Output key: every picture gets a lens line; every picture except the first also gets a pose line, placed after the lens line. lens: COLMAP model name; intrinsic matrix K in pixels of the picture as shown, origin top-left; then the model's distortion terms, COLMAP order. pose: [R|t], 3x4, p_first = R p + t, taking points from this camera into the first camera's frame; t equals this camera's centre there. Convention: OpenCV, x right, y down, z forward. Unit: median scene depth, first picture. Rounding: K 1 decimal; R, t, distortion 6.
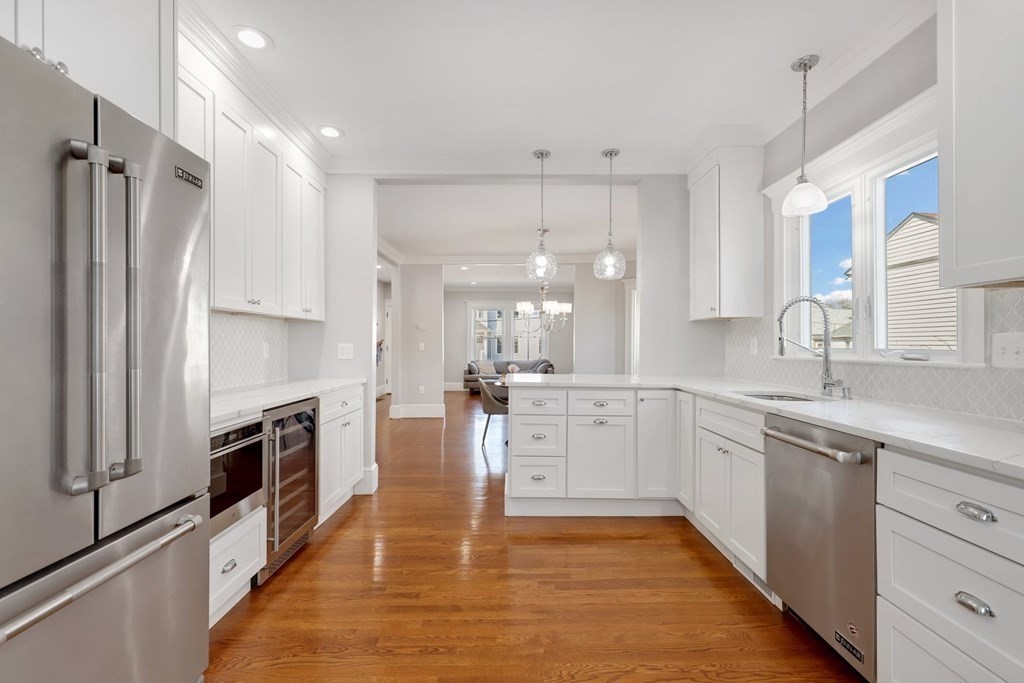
lens RADIAL K [[464.4, 0, 509.3], [0, 464.4, 348.0], [0, 0, 1]] dist [0.005916, -0.000192]
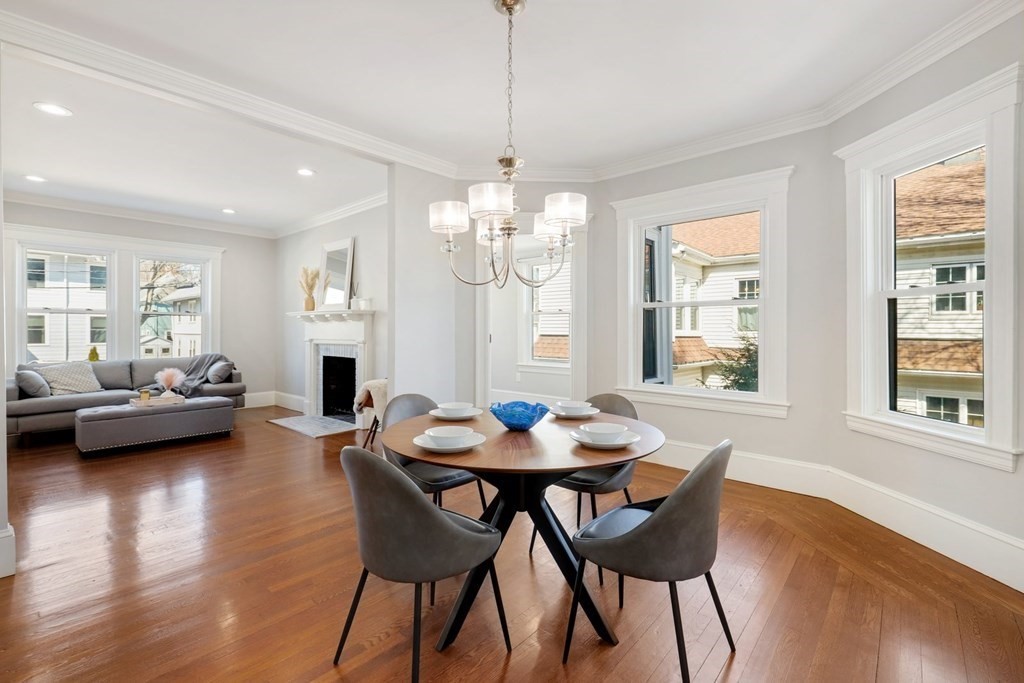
lens RADIAL K [[463.0, 0, 511.0], [0, 463.0, 331.8], [0, 0, 1]] dist [0.001170, 0.000069]
pose [[0.665218, -0.006371, 0.746622, -0.401822], [0.008979, 0.999960, 0.000533, 0.003423], [-0.746595, 0.006349, 0.665248, 1.537068]]
